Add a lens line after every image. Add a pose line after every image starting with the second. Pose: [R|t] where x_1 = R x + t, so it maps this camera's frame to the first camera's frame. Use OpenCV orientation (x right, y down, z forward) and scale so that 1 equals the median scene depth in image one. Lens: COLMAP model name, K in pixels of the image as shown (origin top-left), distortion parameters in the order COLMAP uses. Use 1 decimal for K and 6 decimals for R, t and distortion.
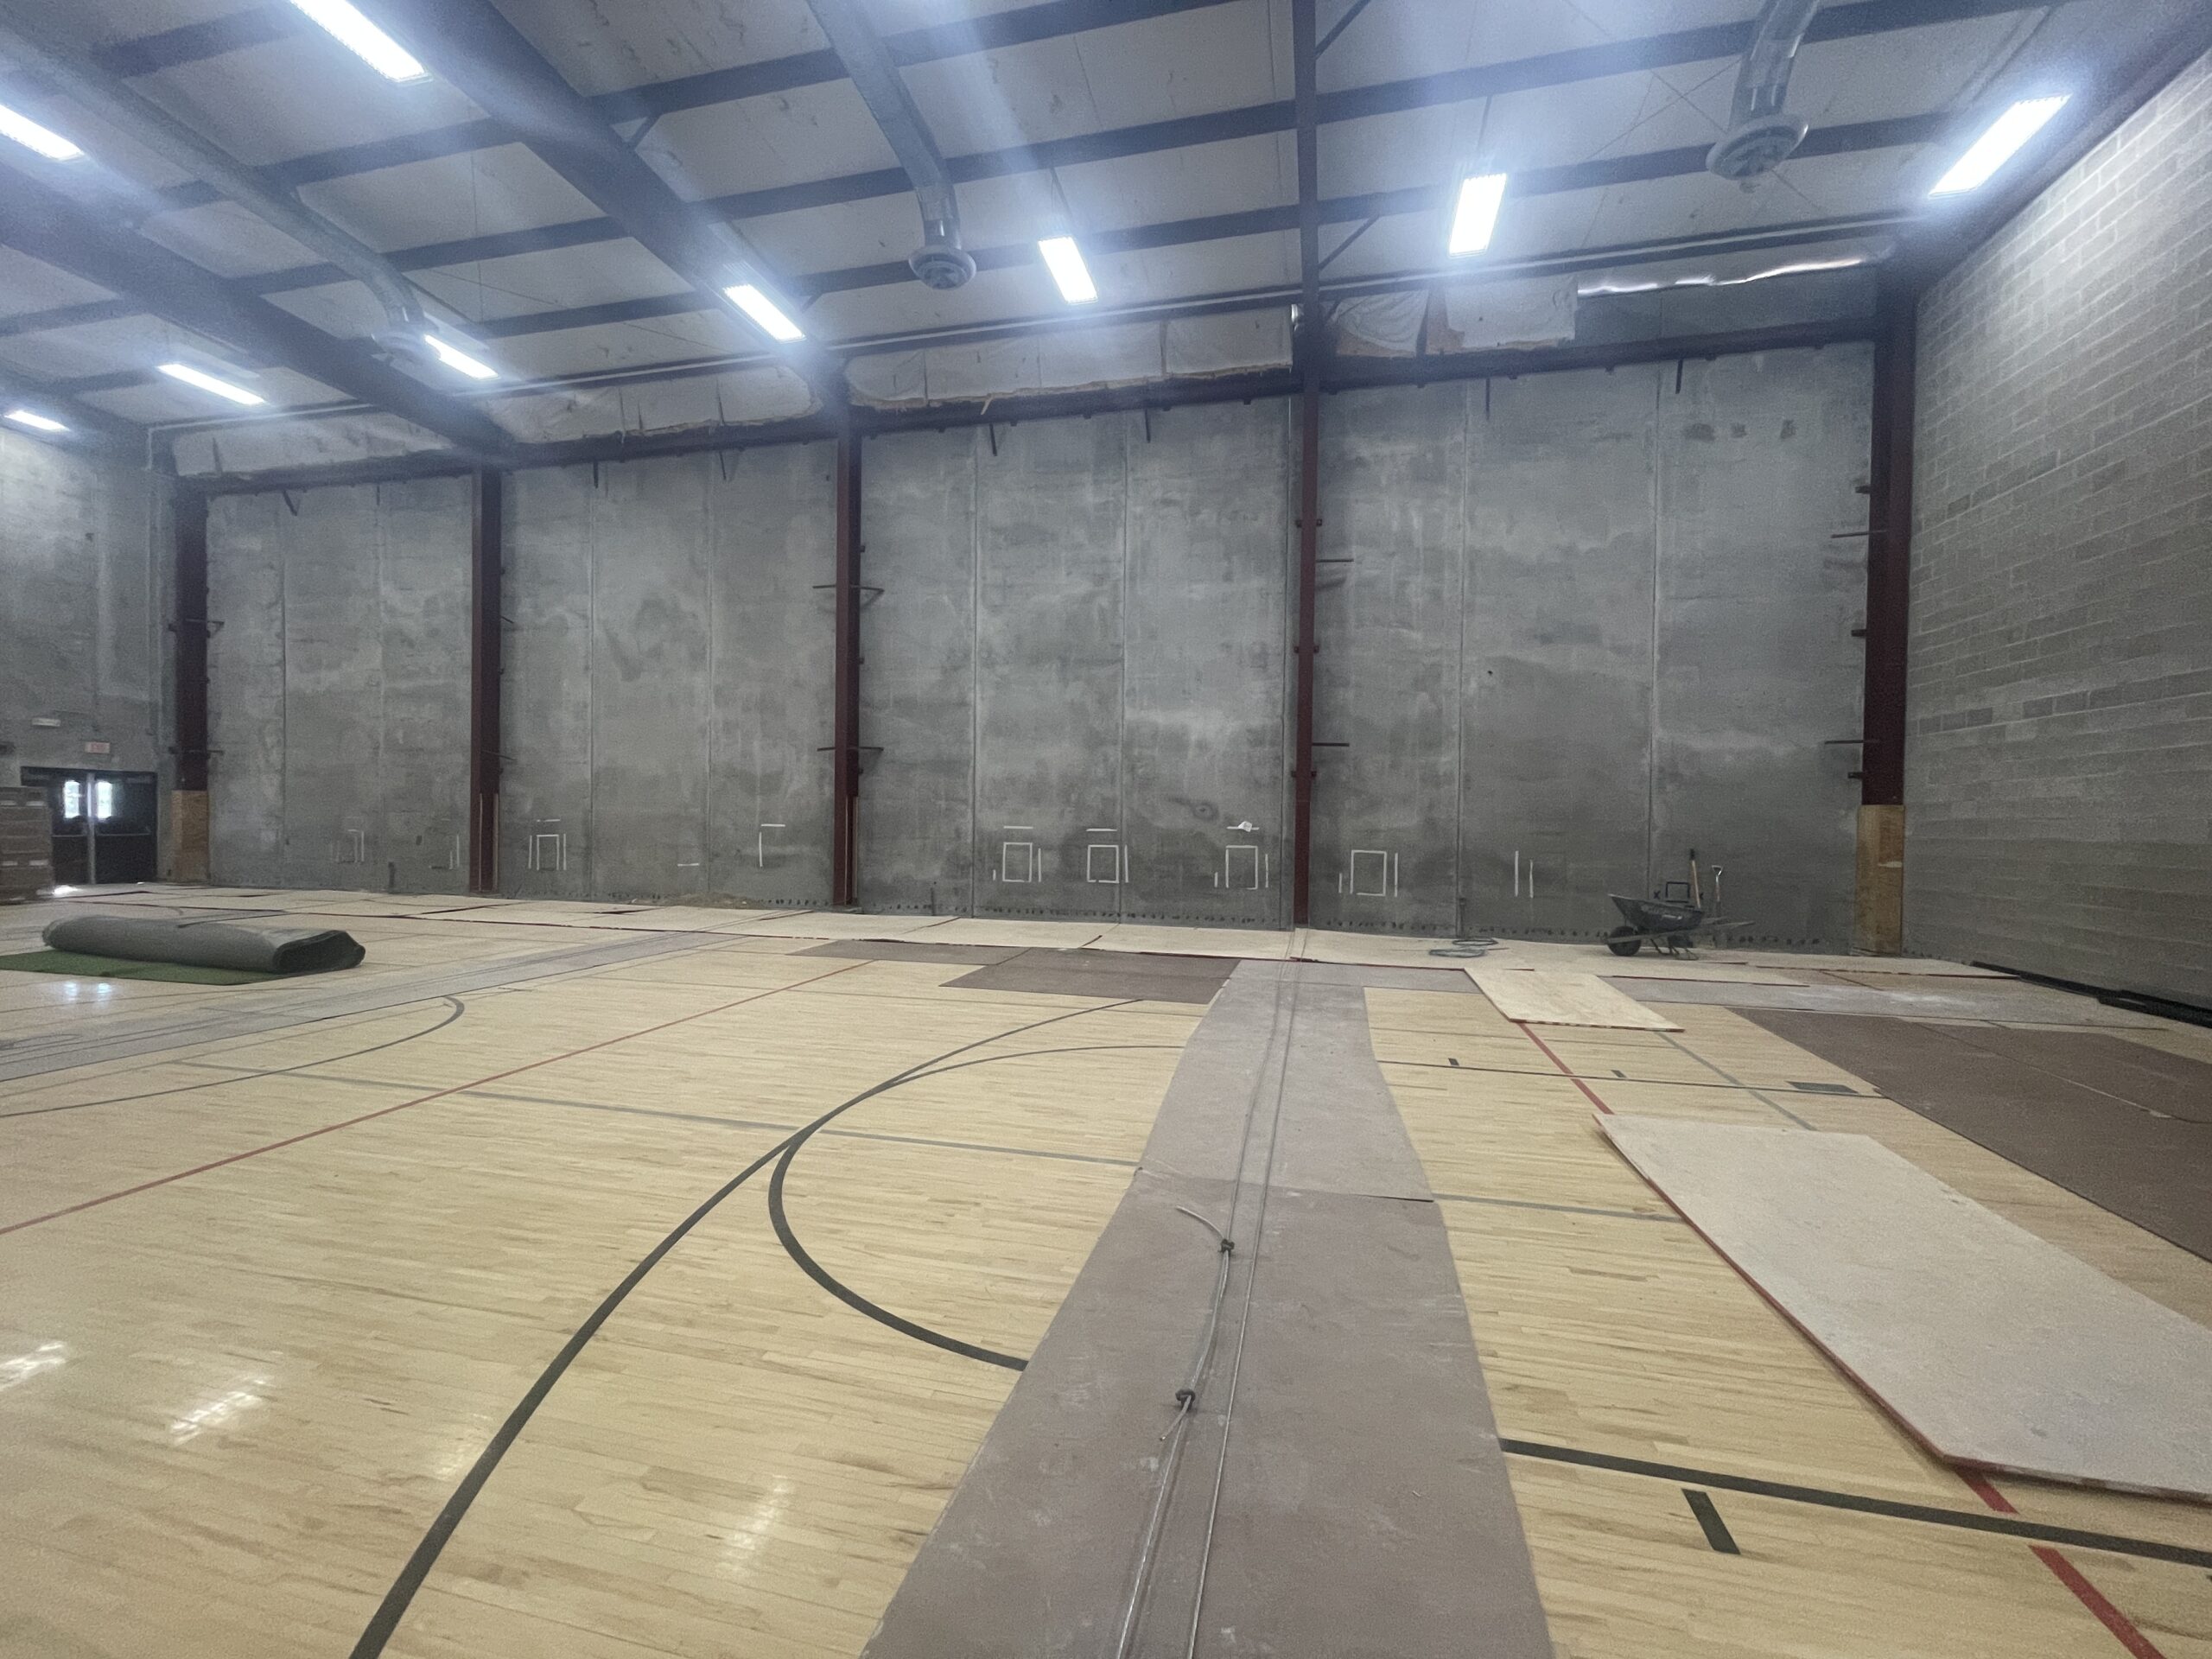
lens RADIAL K [[891.8, 0, 1110.5], [0, 891.8, 829.4], [0, 0, 1]] dist [0.001001, -0.000114]
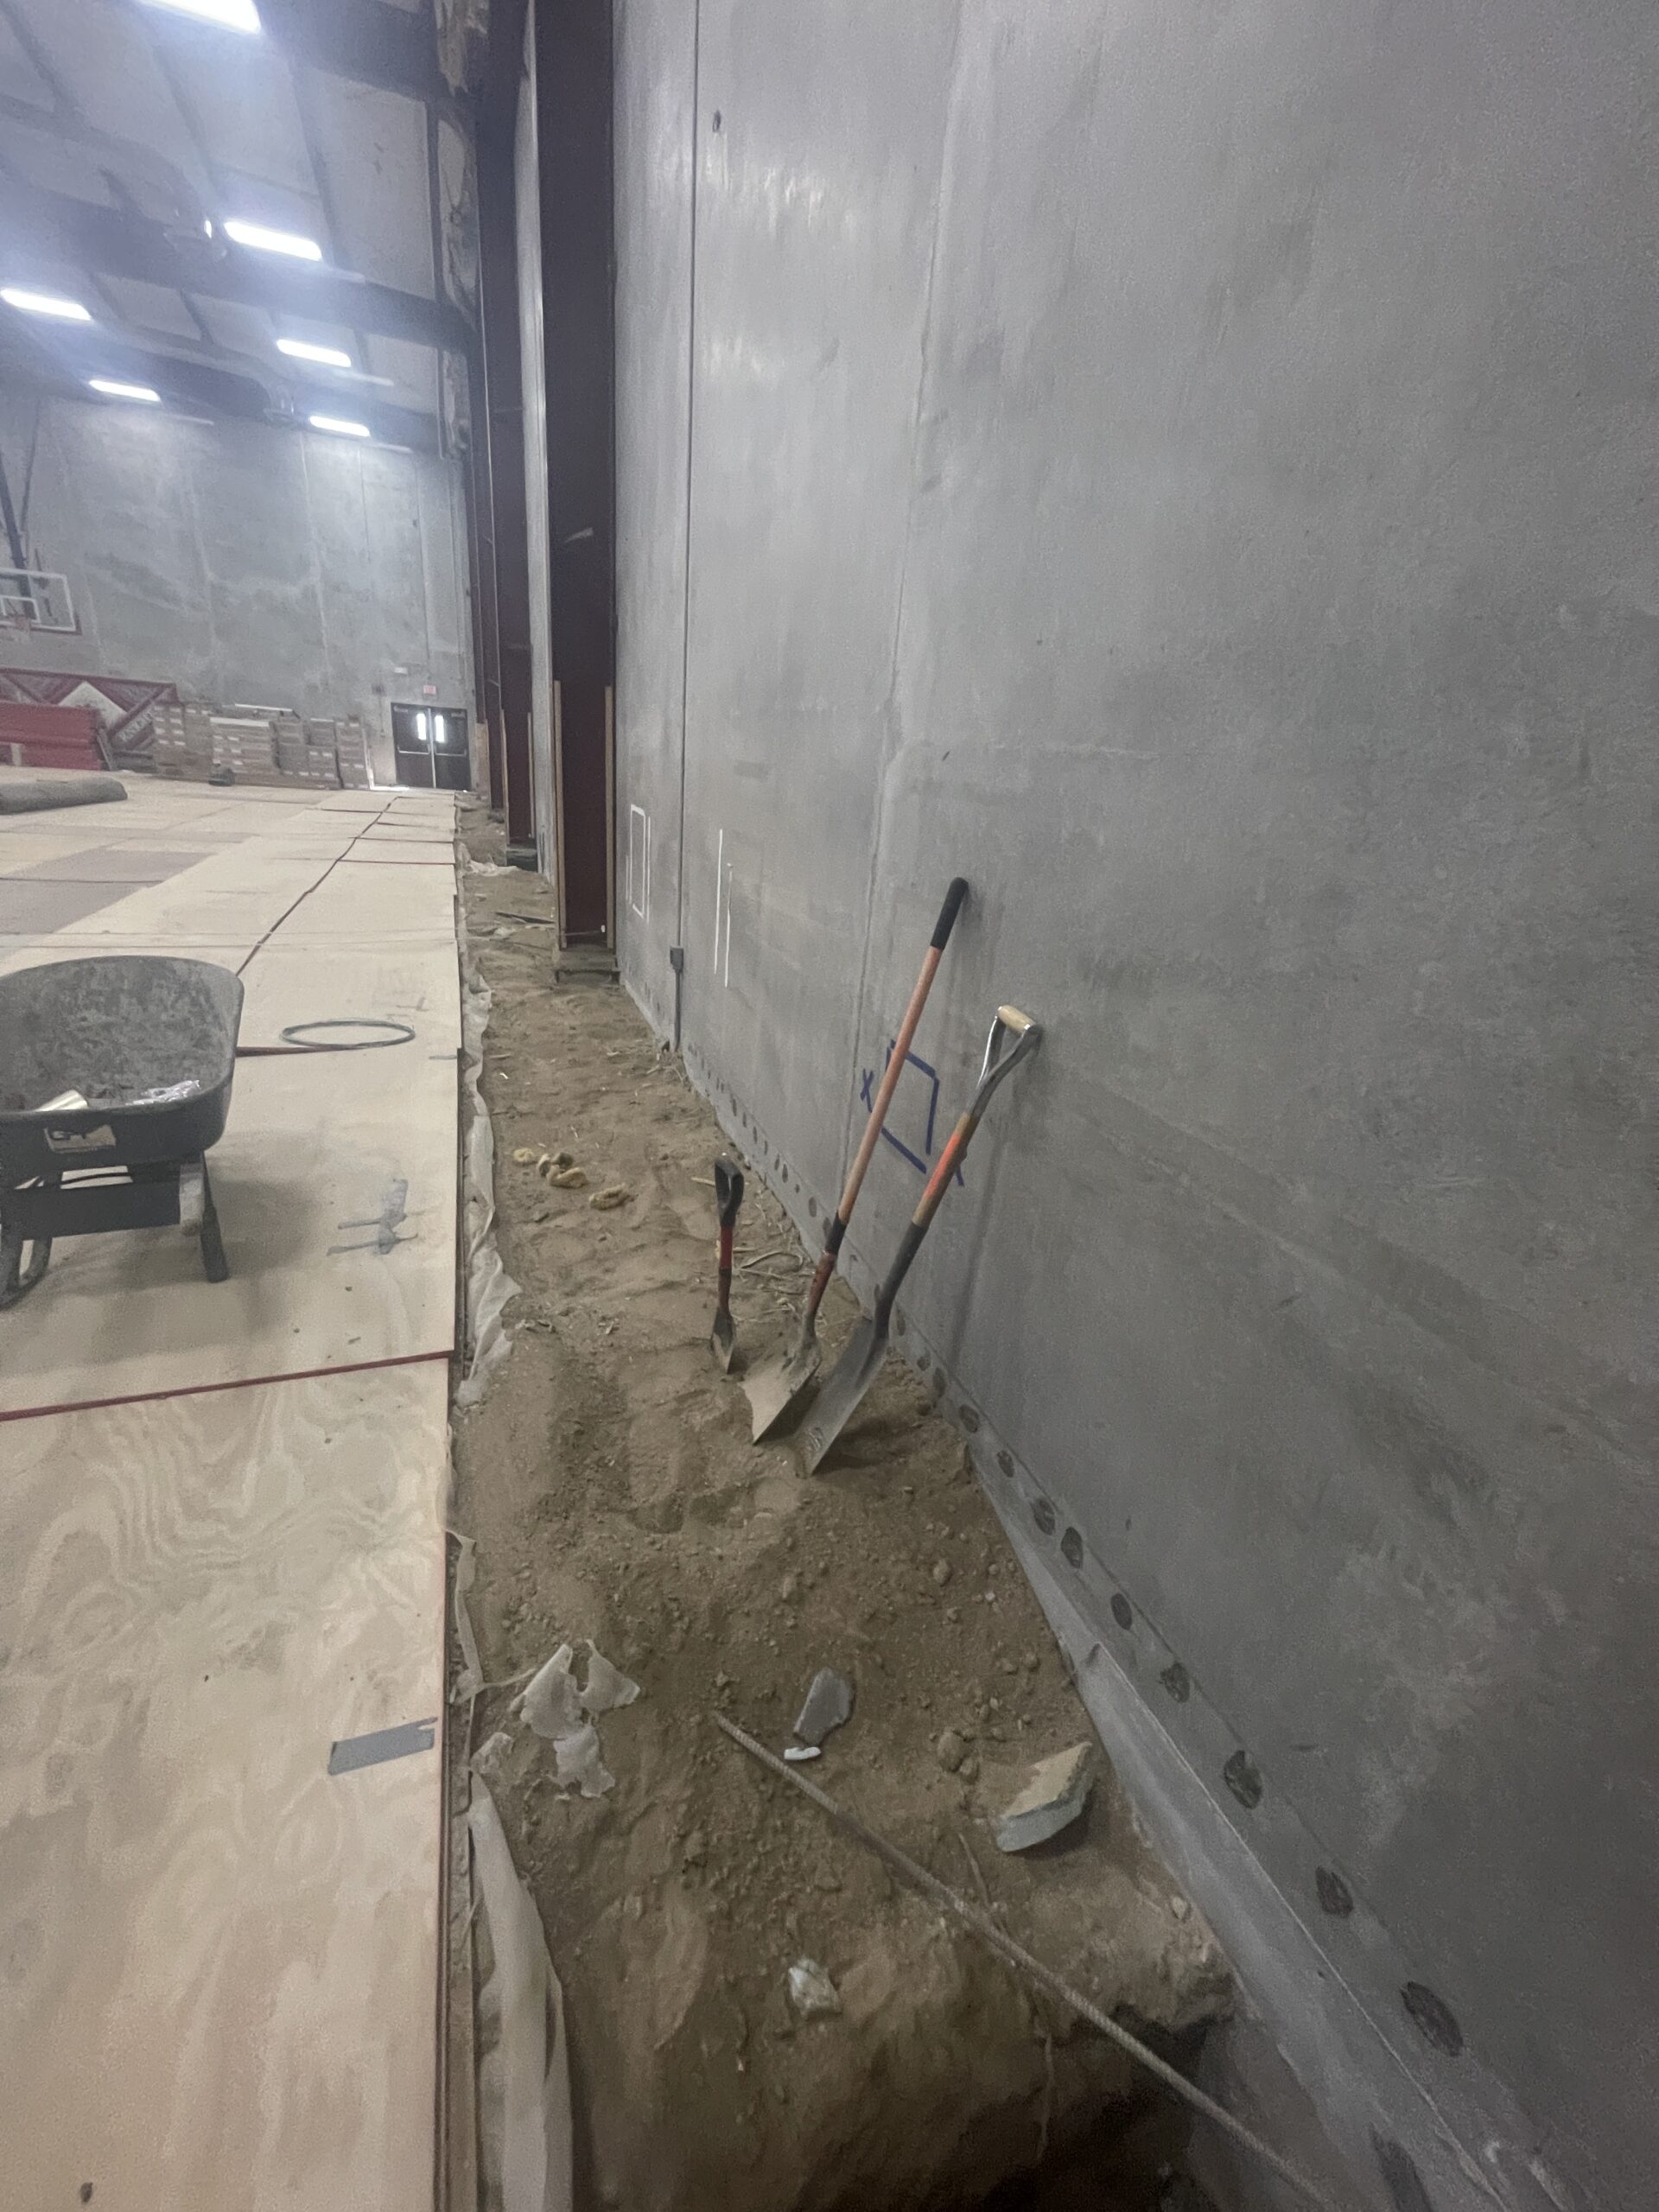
lens RADIAL K [[896.1, 0, 817.7], [0, 896.1, 1104.9], [0, 0, 1]] dist [0.002941, 0.000472]
pose [[0.560369, 0.320594, -0.763679, 0.693040], [-0.079600, 0.938625, 0.335629, 0.002790], [0.824409, -0.127287, 0.551496, 0.786458]]
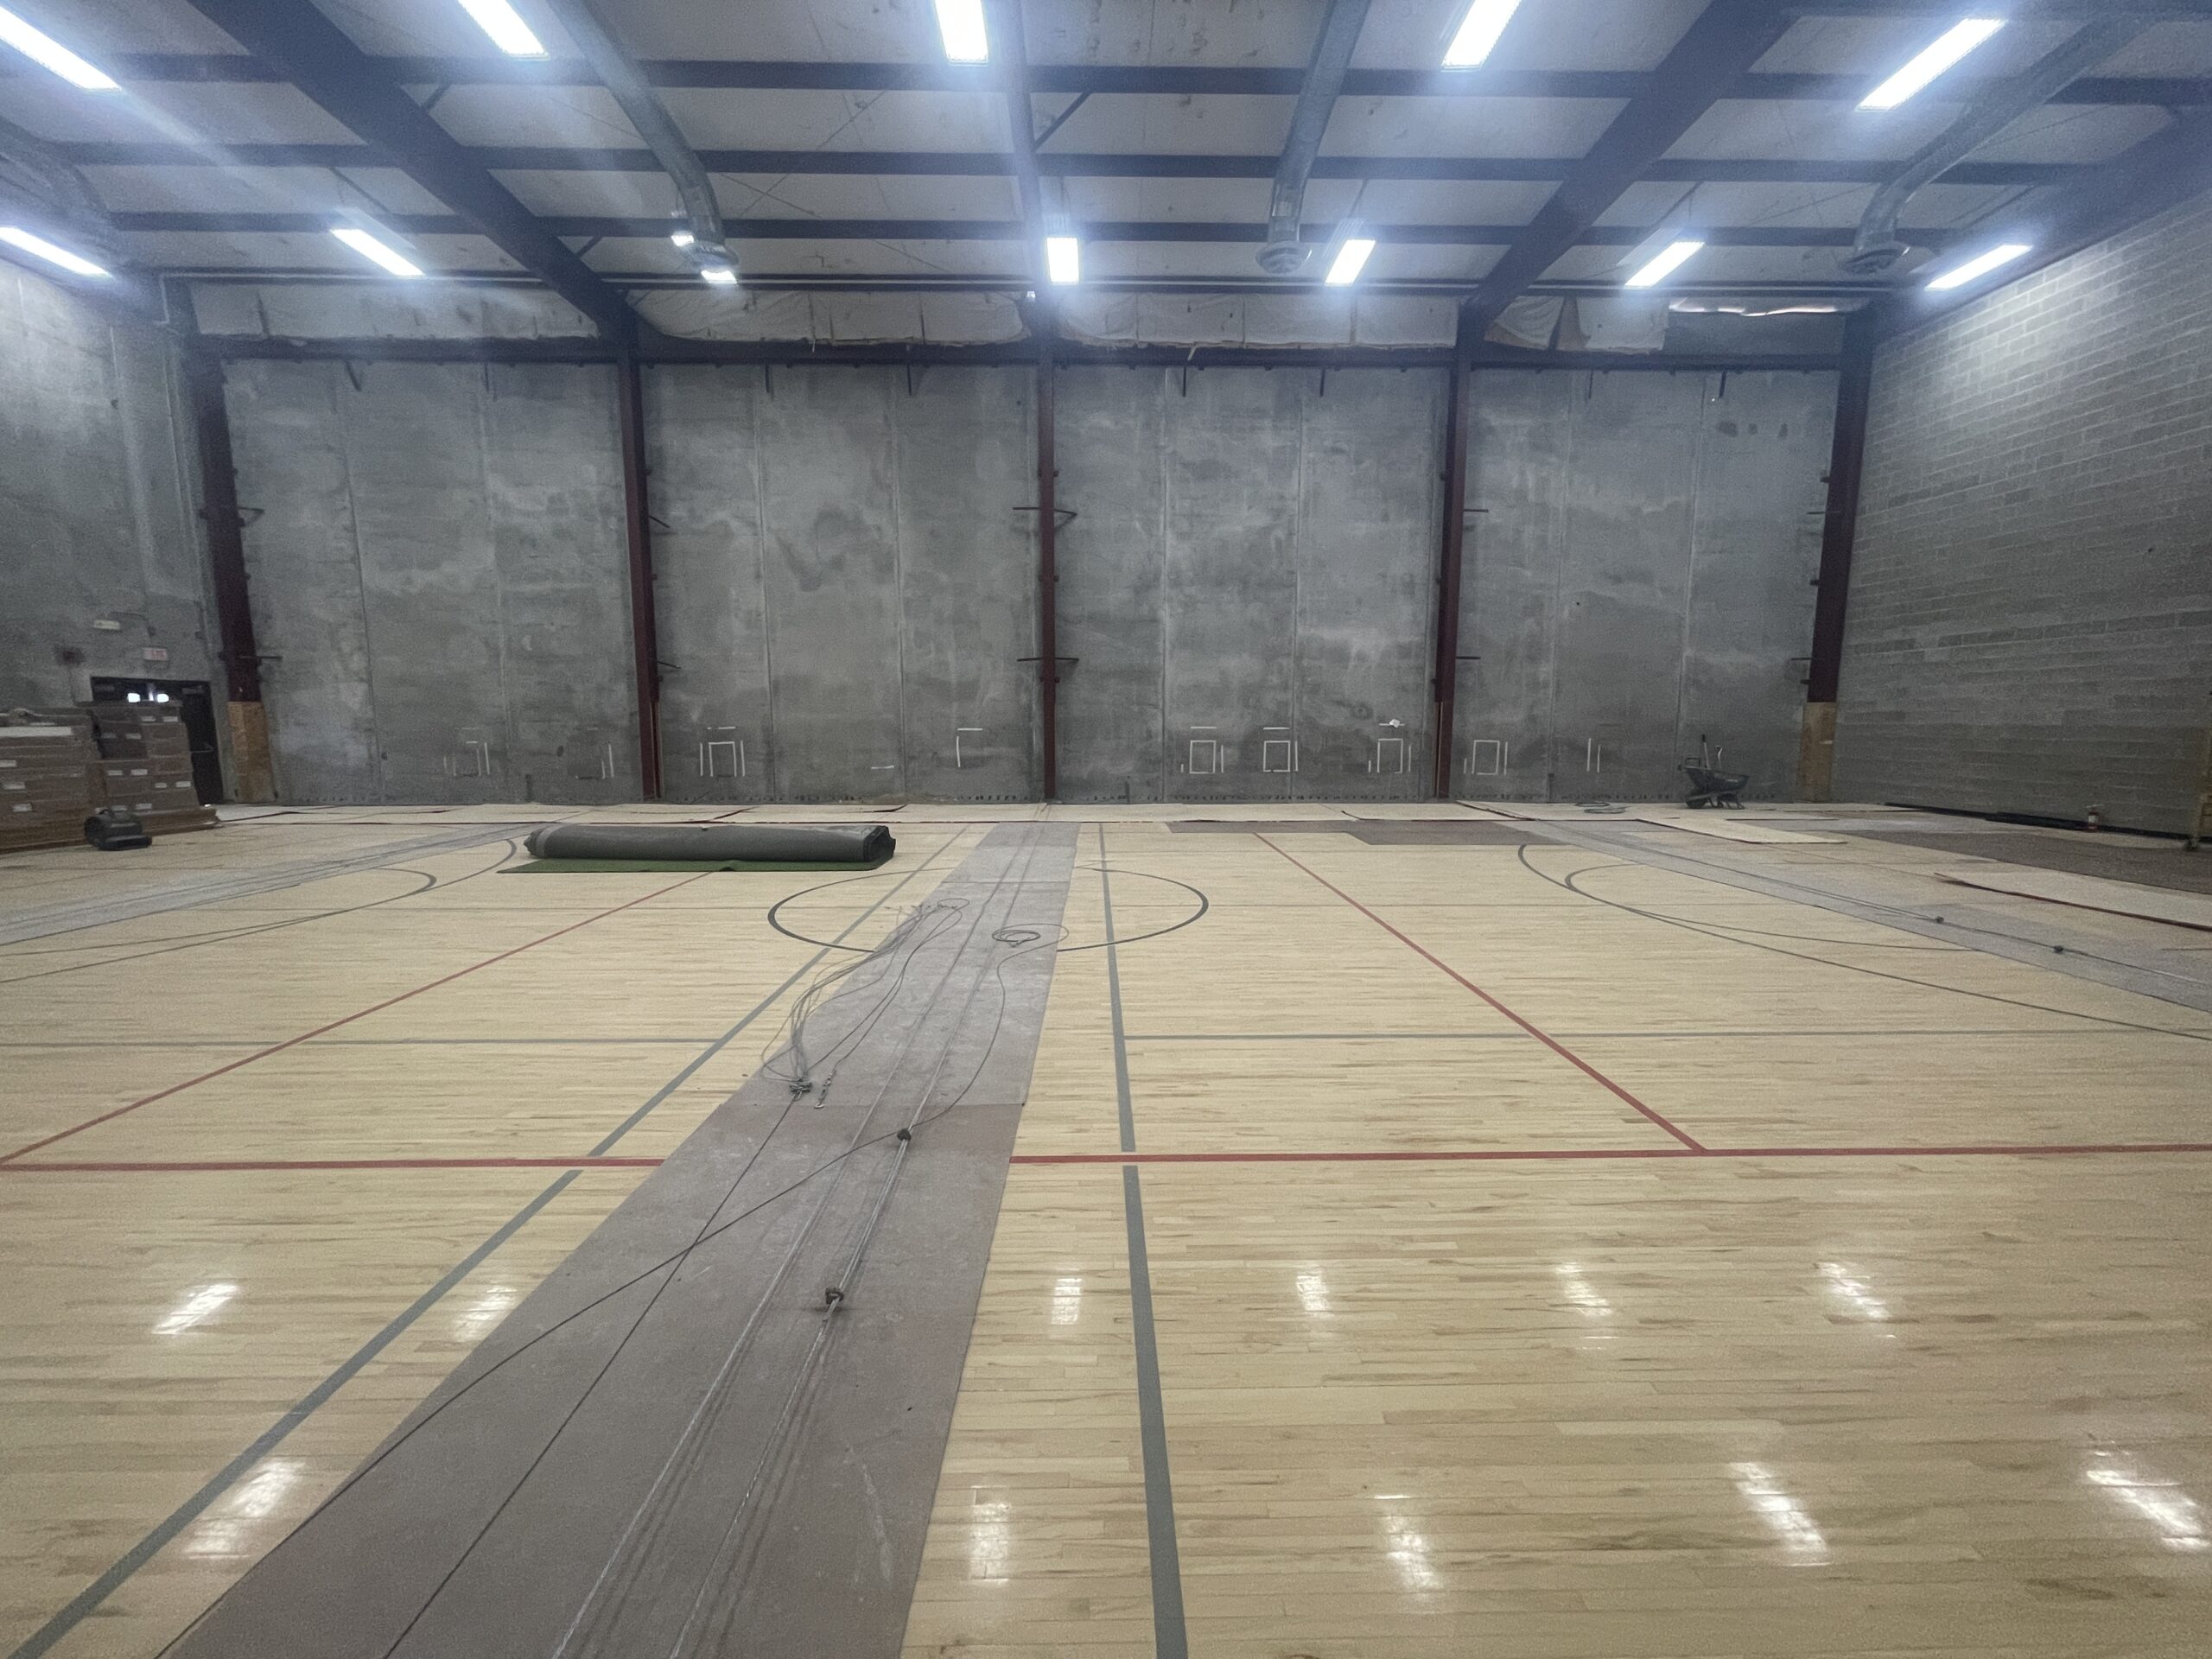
lens RADIAL K [[881.3, 0, 1106.0], [0, 881.3, 829.5], [0, 0, 1]] dist [-0.000476, -0.000525]
pose [[0.968011, -0.045711, 0.246709, -0.560529], [0.016711, 0.992827, 0.118387, -0.008729], [-0.250351, -0.110477, 0.961831, -0.115221]]
